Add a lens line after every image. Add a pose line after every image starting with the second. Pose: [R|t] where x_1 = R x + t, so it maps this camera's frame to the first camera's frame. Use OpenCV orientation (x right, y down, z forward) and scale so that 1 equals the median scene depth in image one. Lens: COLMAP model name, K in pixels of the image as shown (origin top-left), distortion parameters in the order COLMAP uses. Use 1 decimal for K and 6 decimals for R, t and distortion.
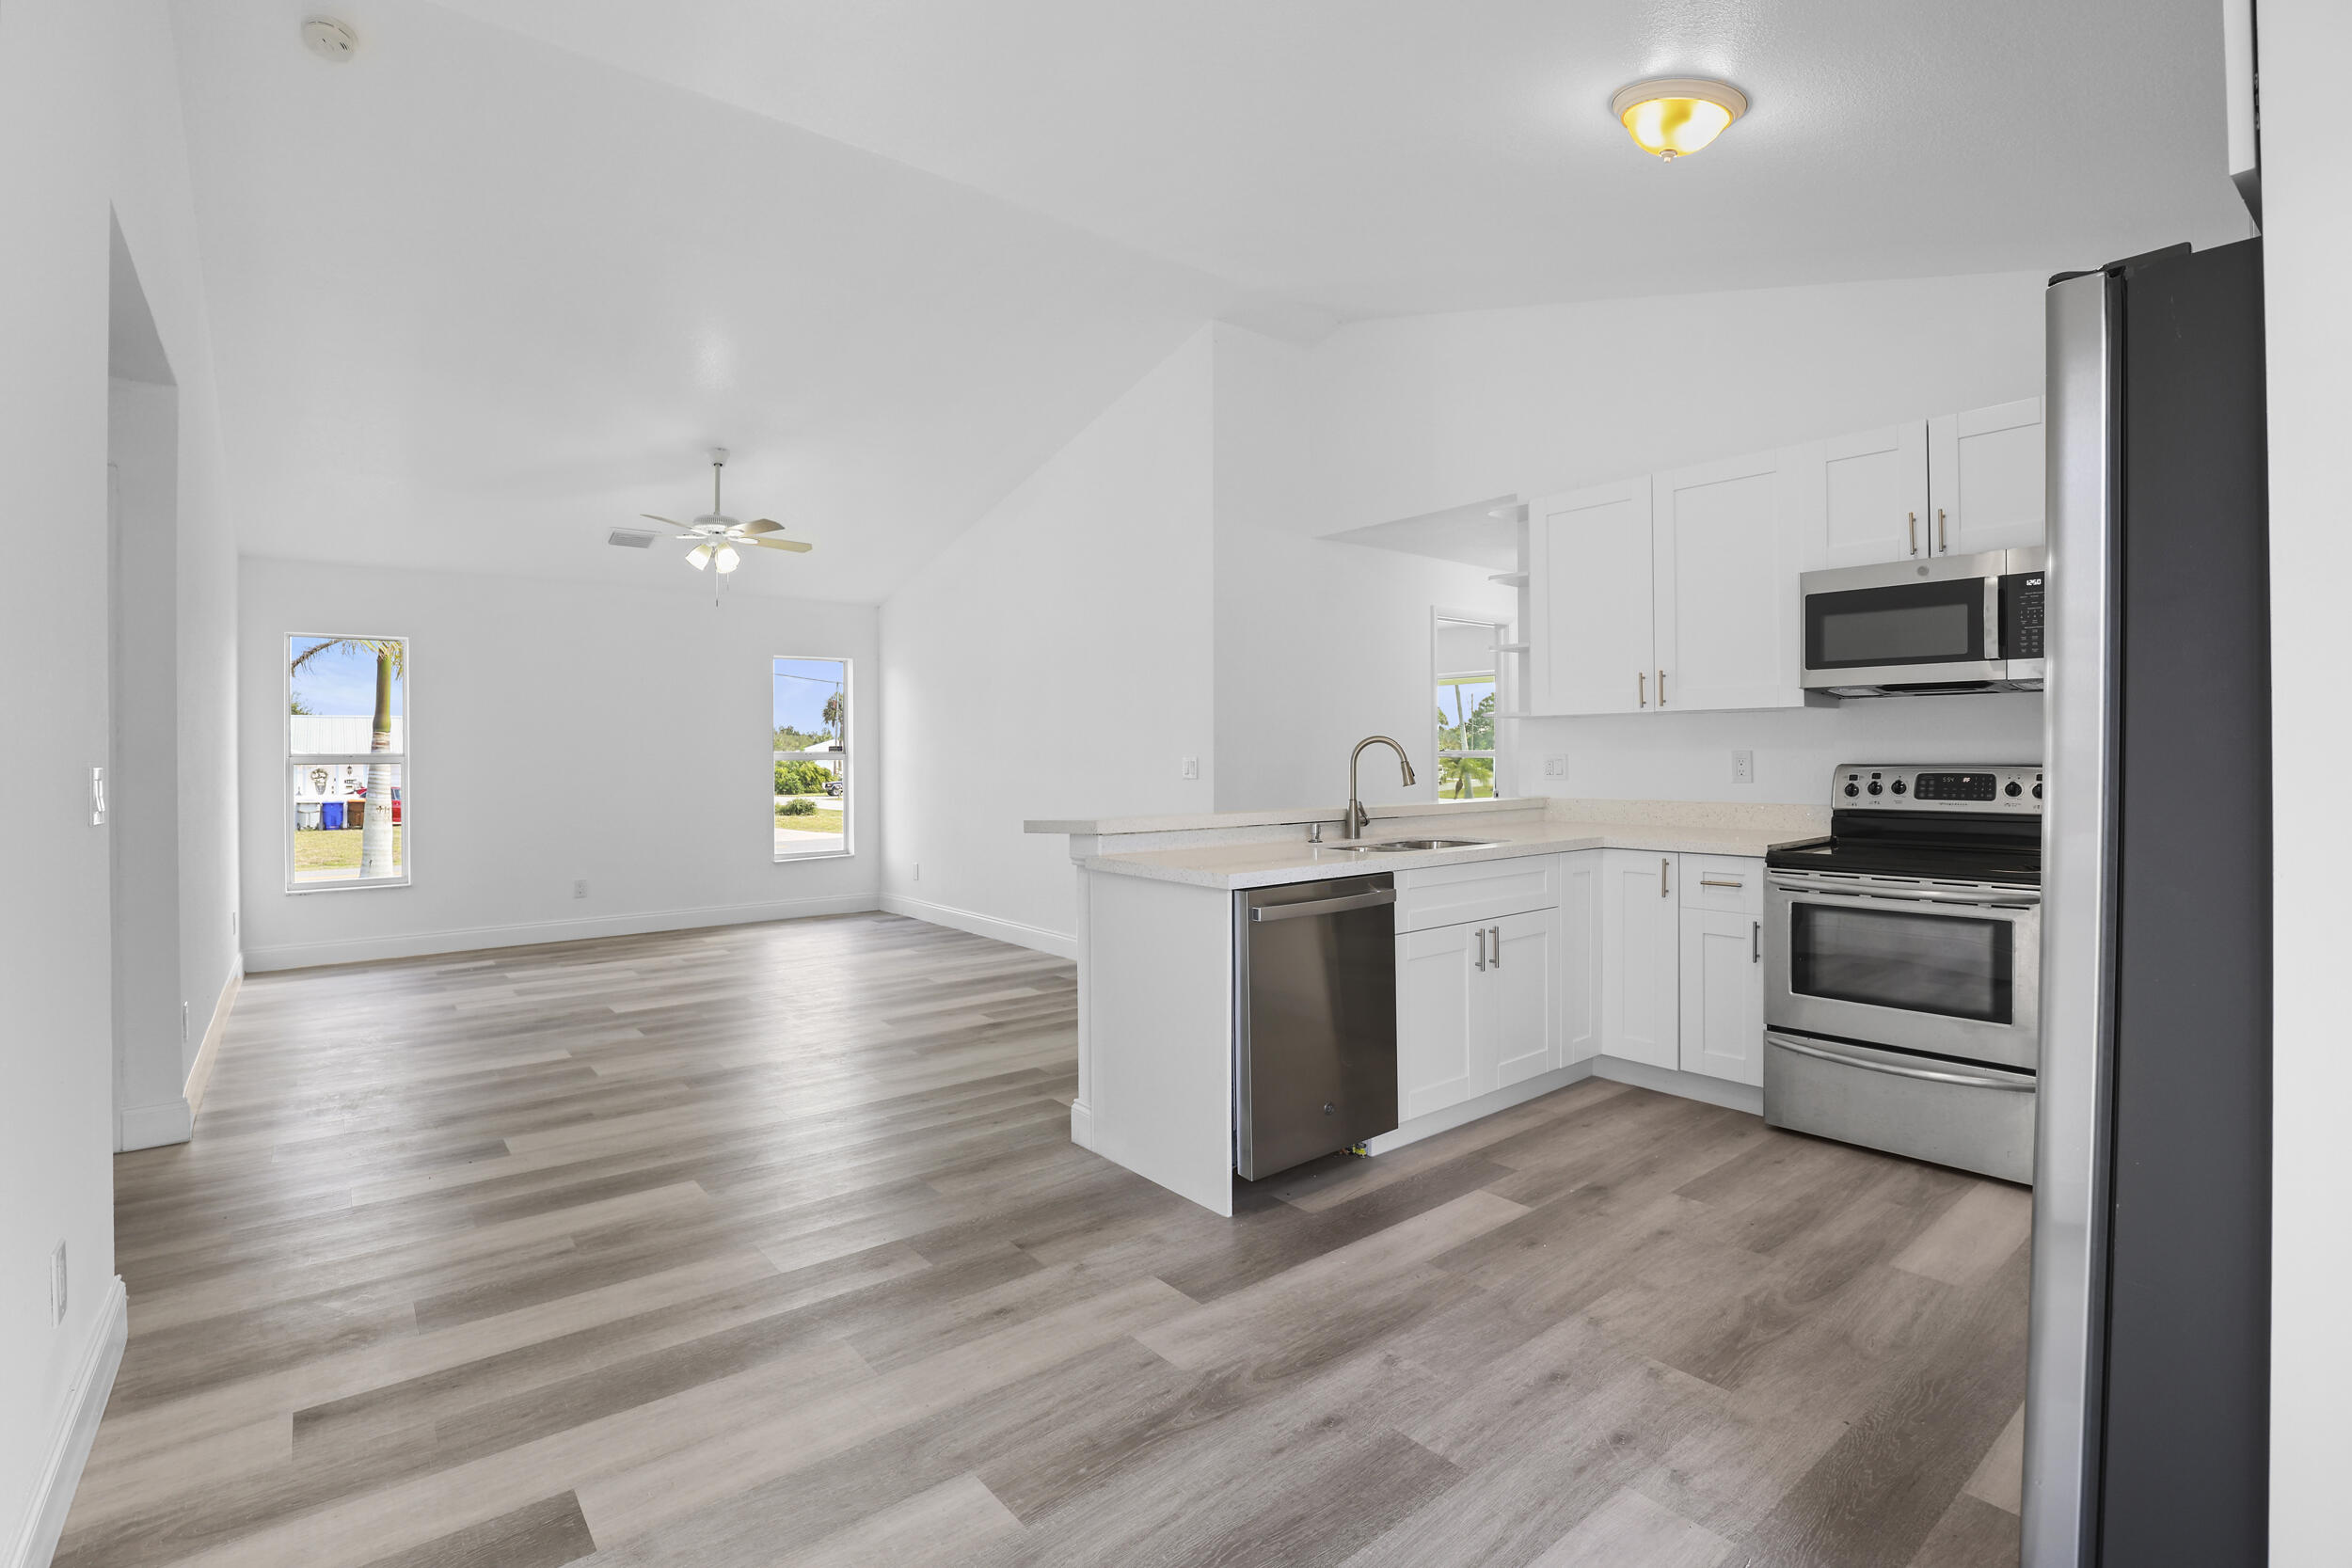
lens RADIAL K [[1091.5, 0, 1144.4], [0, 1091.5, 768.5], [0, 0, 1]] dist [-0.041909, 0.004666]
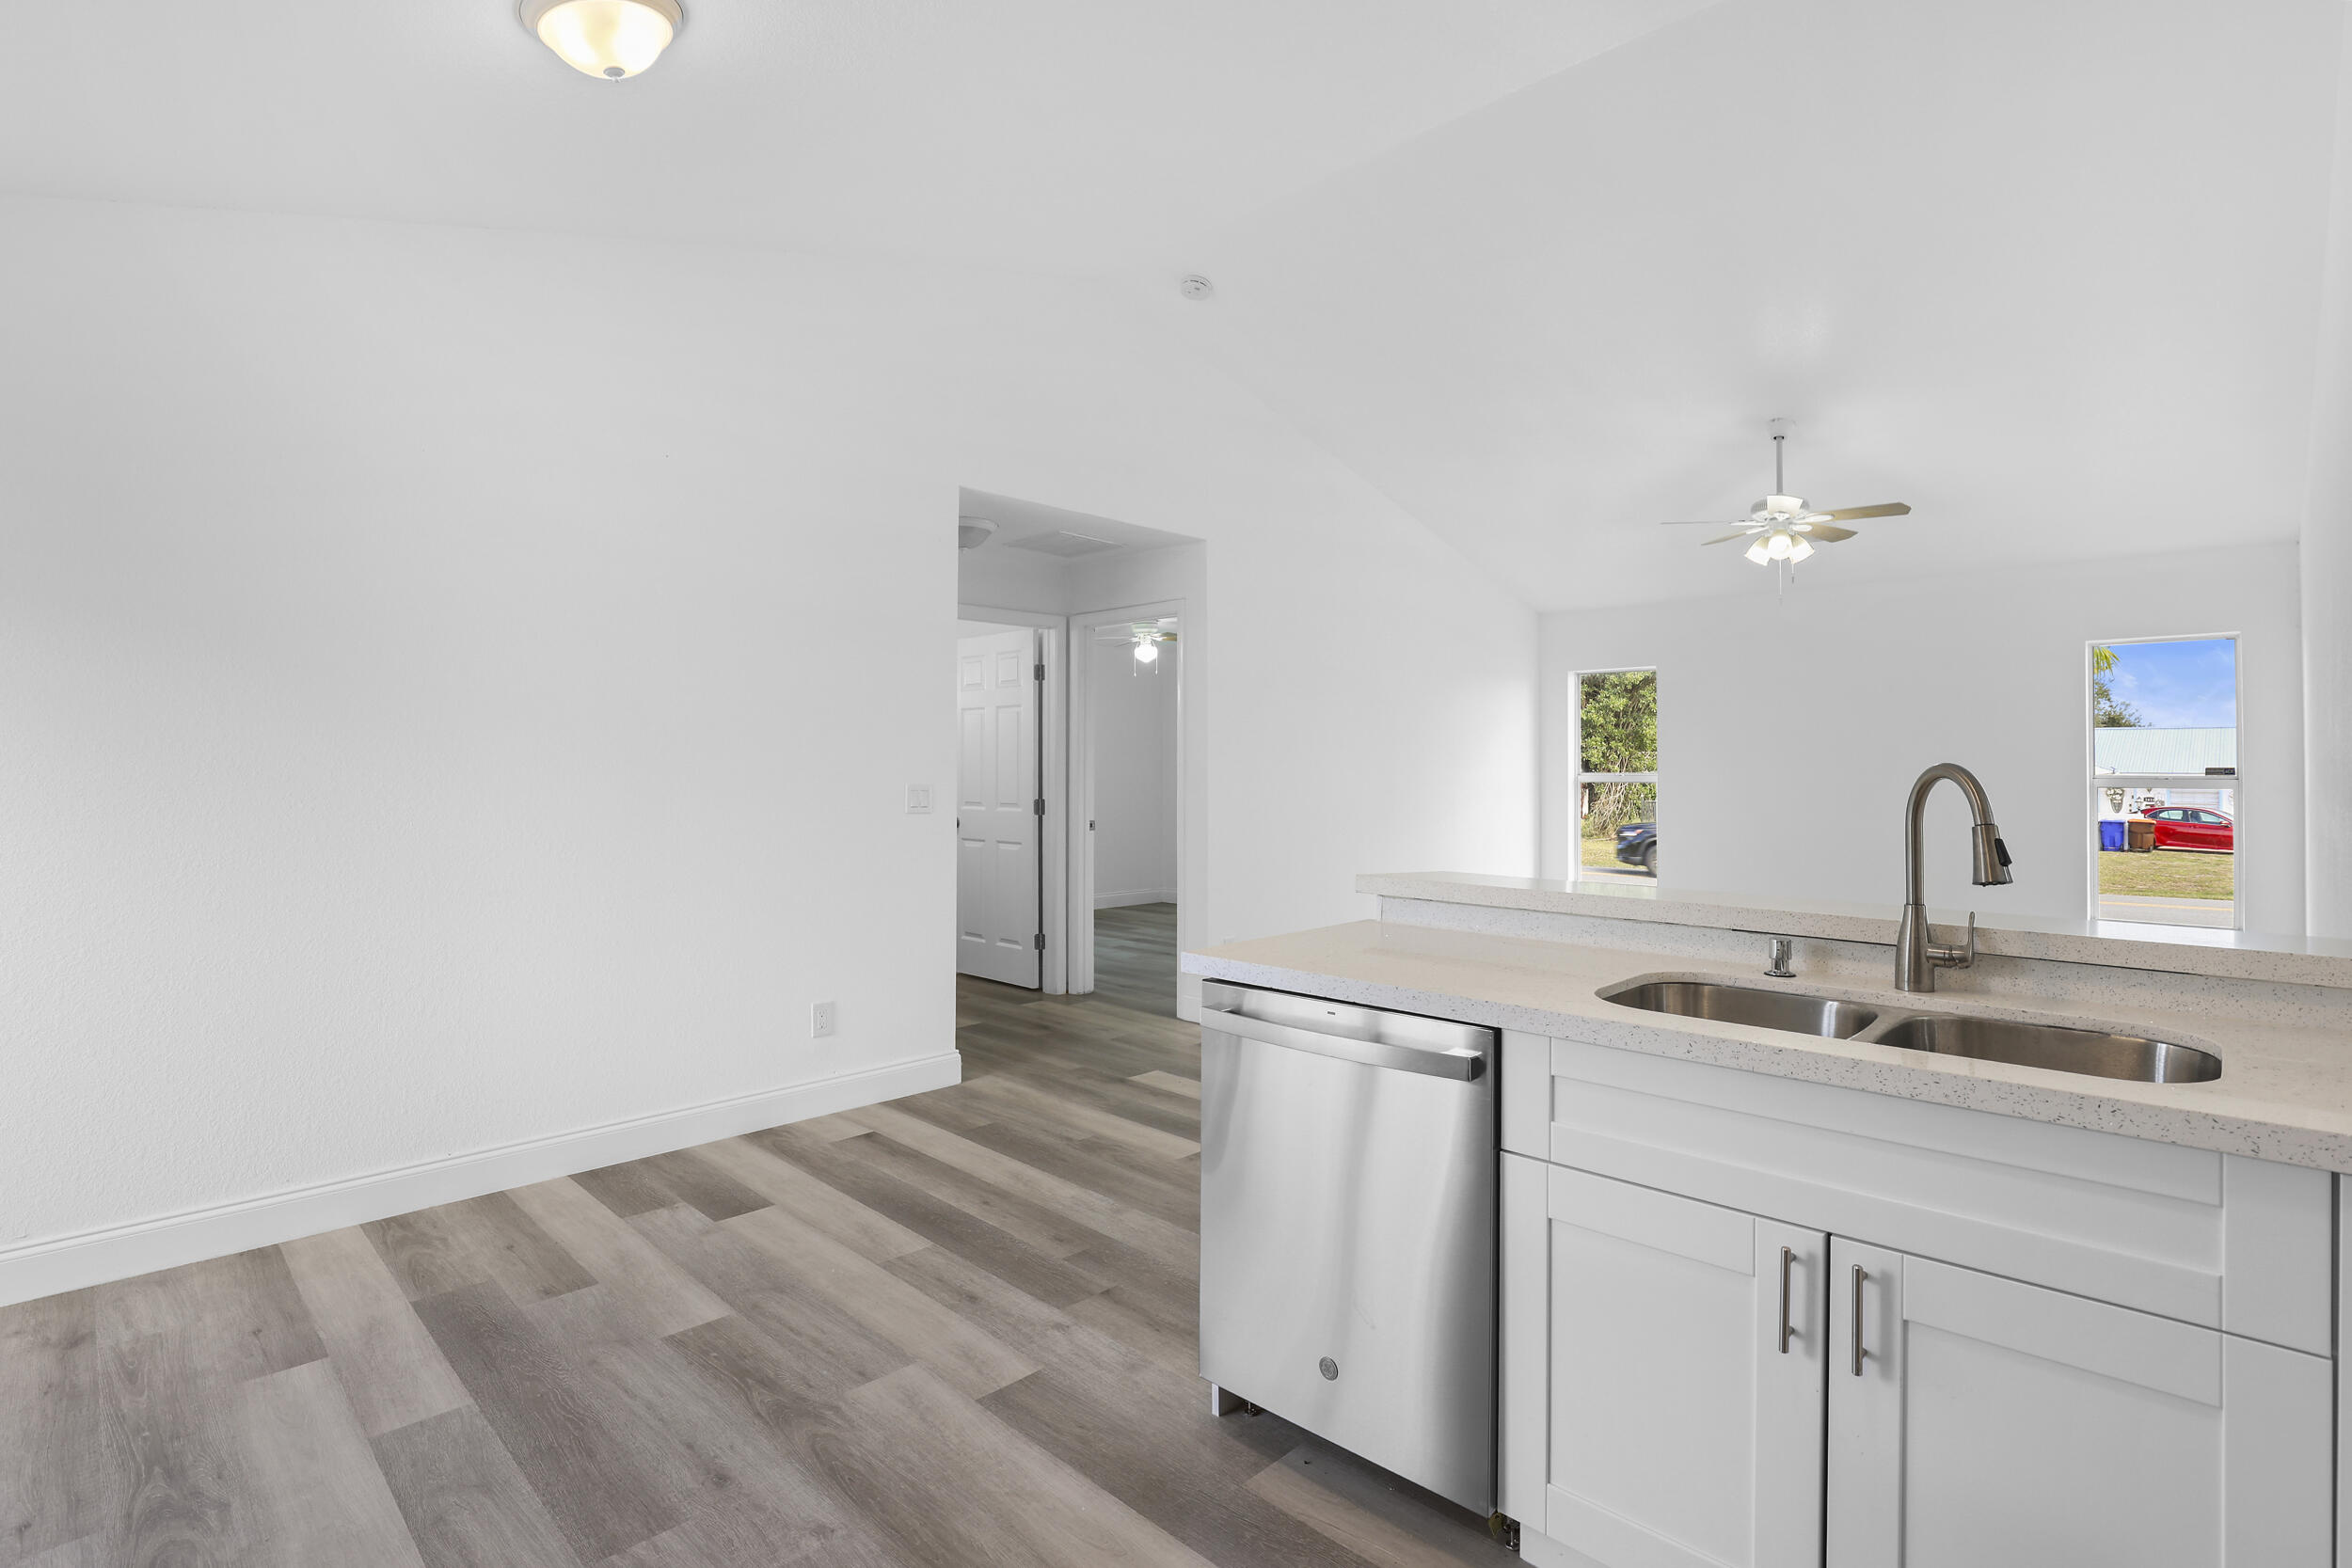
lens RADIAL K [[1091.5, 0, 1155.8], [0, 1091.5, 778.4], [0, 0, 1]] dist [-0.041909, 0.004666]
pose [[0.130288, 0.014957, -0.991363, 0.707617], [-0.018657, 0.999746, 0.012632, -0.029388], [0.991301, 0.016850, 0.130534, 0.754823]]
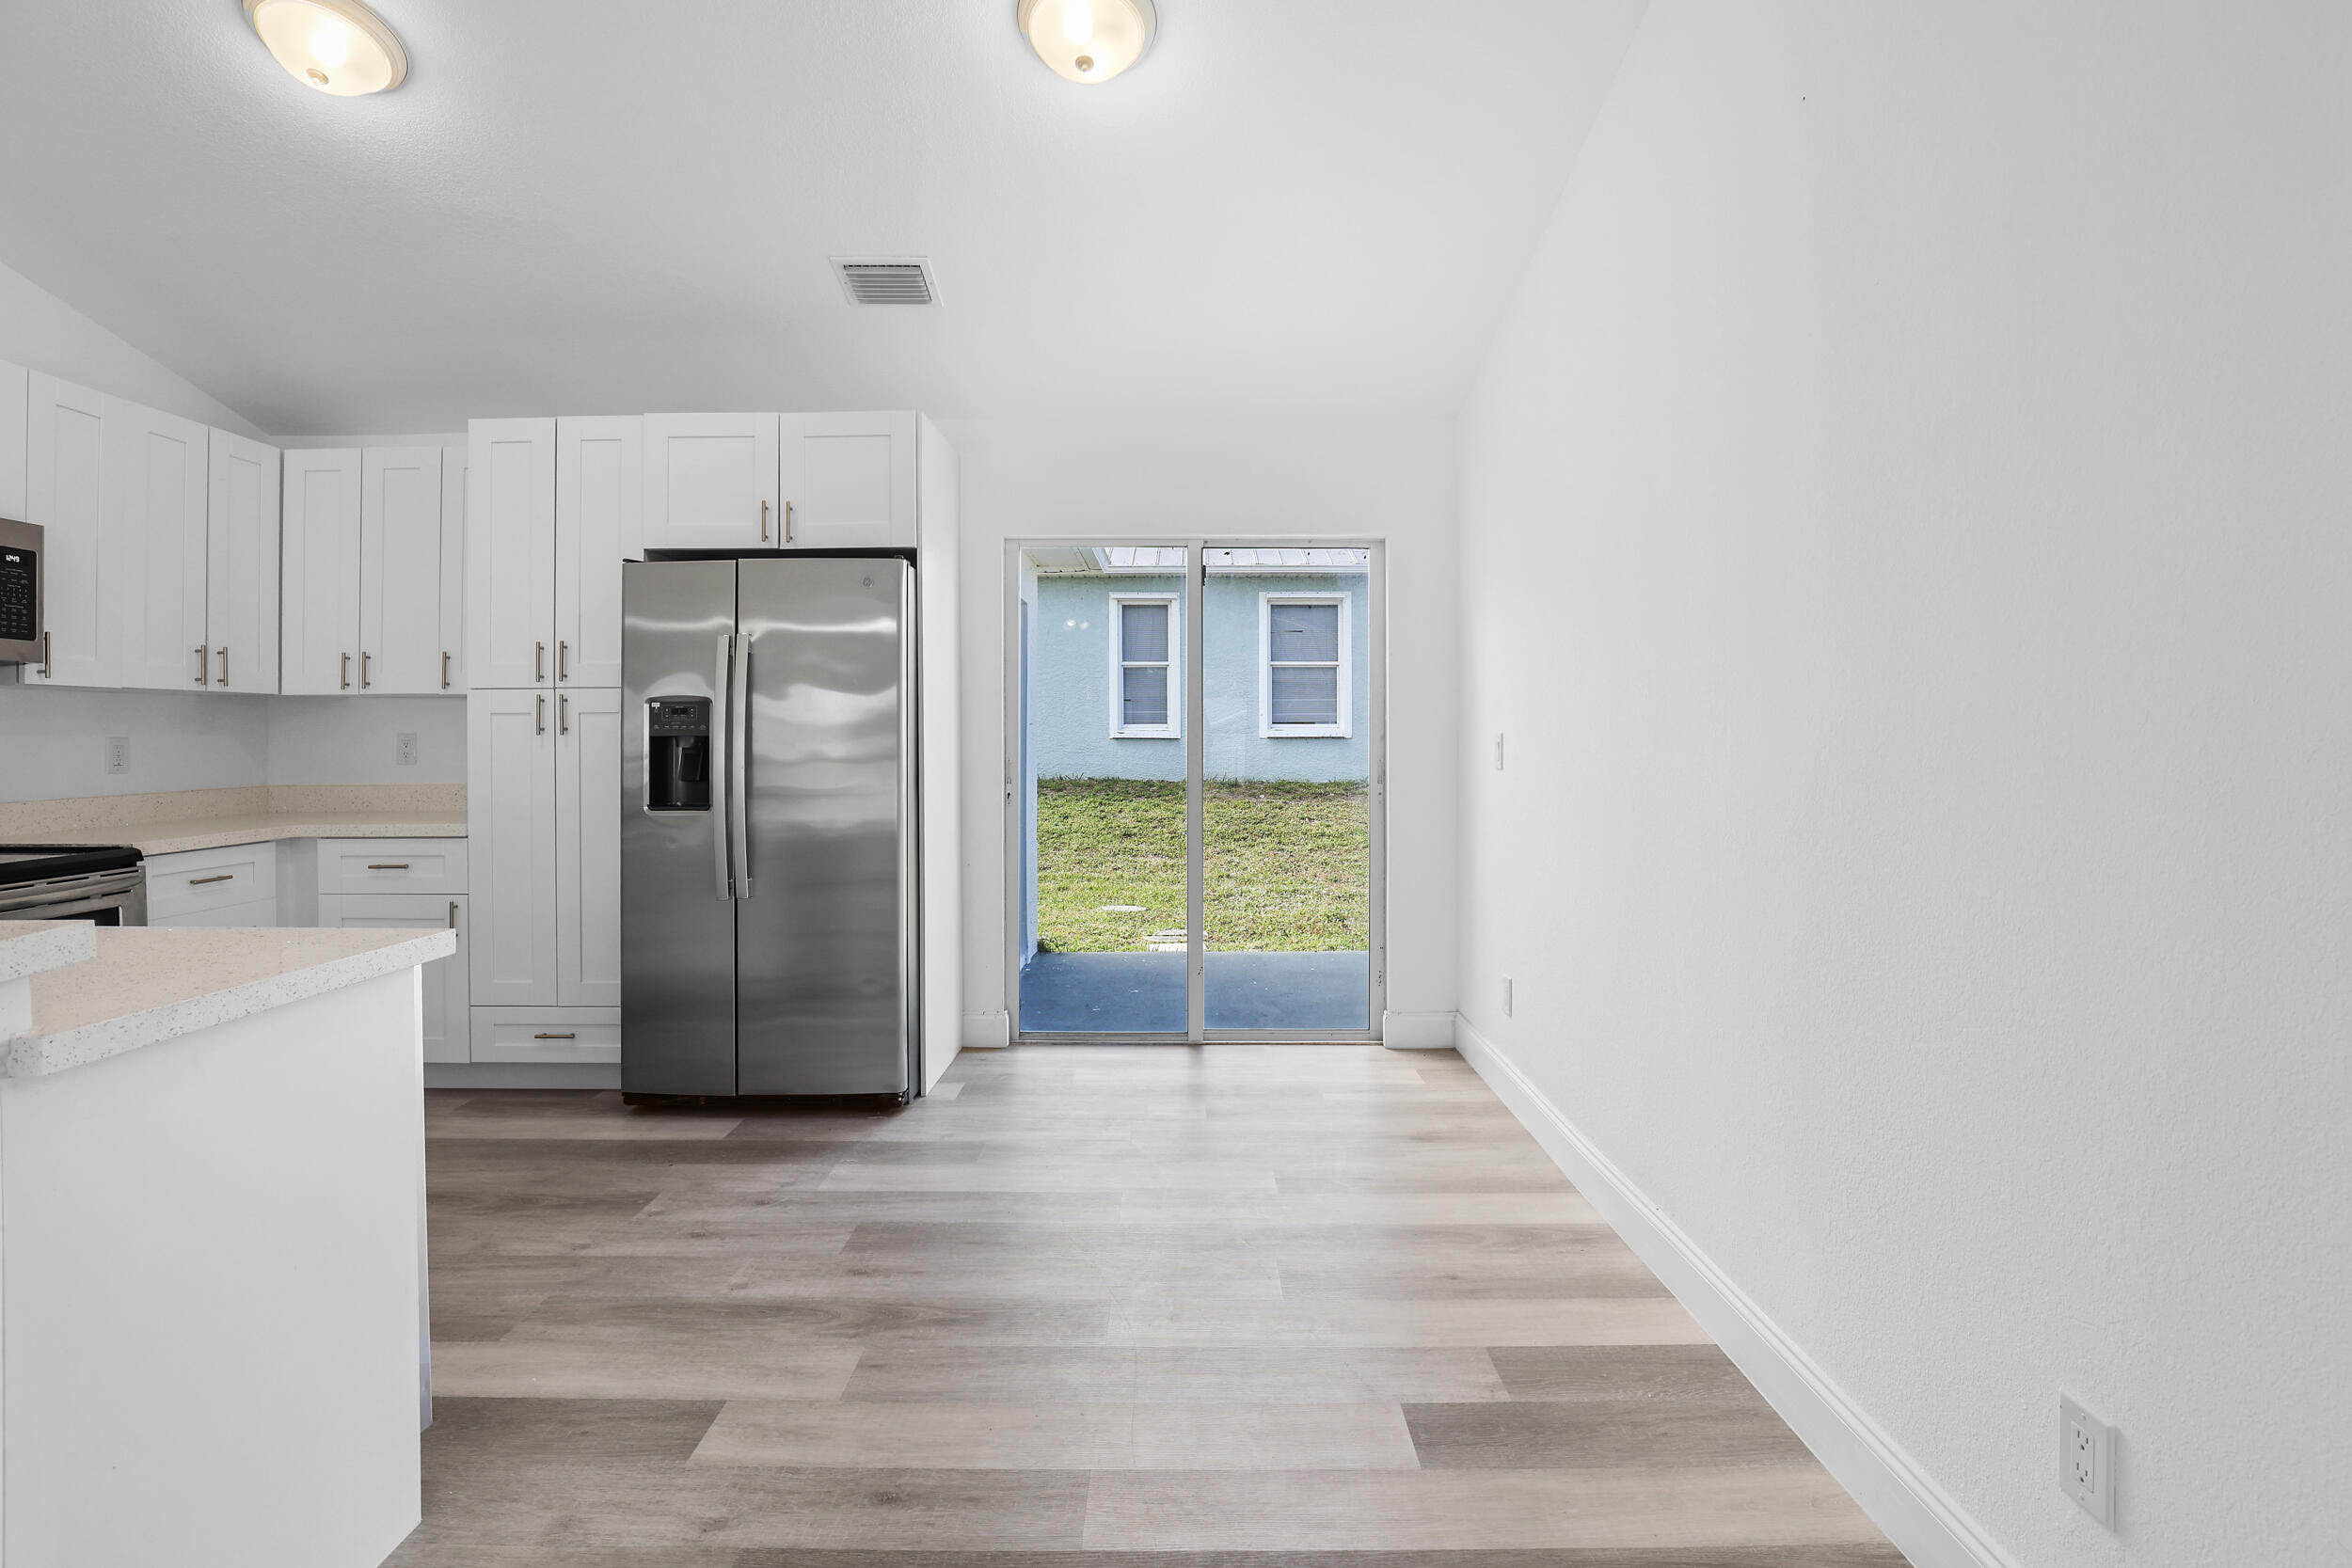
lens RADIAL K [[1091.5, 0, 1191.4], [0, 1091.5, 726.2], [0, 0, 1]] dist [-0.041909, 0.004666]
pose [[-0.799255, 0.011633, 0.600879, -0.534066], [0.014292, 0.999898, -0.000347, -0.010008], [-0.600822, 0.008311, -0.799340, 1.057130]]
